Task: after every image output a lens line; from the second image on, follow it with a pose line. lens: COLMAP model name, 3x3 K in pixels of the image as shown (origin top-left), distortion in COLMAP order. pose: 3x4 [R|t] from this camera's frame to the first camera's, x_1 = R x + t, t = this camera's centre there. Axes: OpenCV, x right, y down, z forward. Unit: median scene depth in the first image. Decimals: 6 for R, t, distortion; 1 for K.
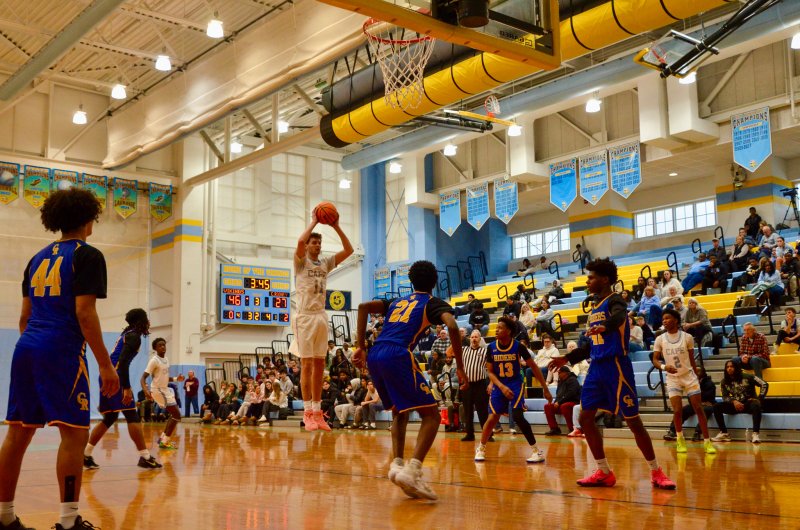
lens RADIAL K [[921.2, 0, 381.7], [0, 921.2, 280.4], [0, 0, 1]] dist [0.001029, 0.000000]
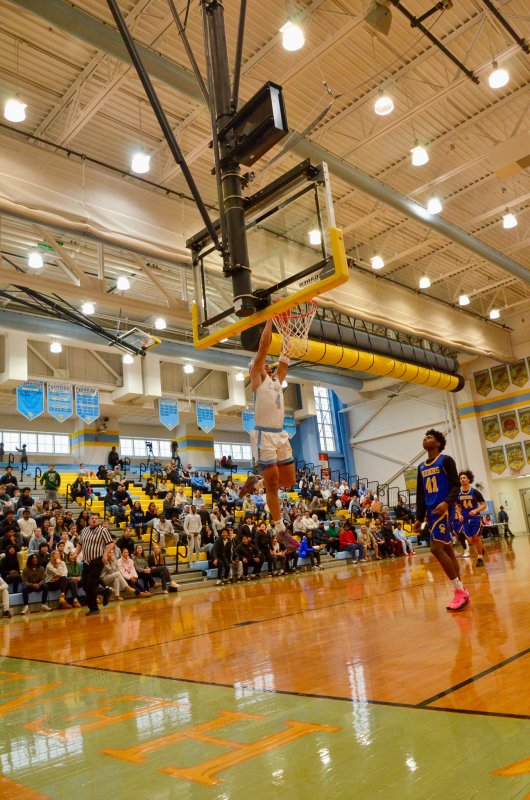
lens RADIAL K [[610.4, 0, 270.1], [0, 610.4, 405.0], [0, 0, 1]] dist [-0.054858, -0.003853]
pose [[-0.104309, 0.247468, 0.963265, -0.645749], [-0.016596, 0.967980, -0.250477, 0.106570], [-0.994406, -0.042113, -0.096862, 0.810119]]
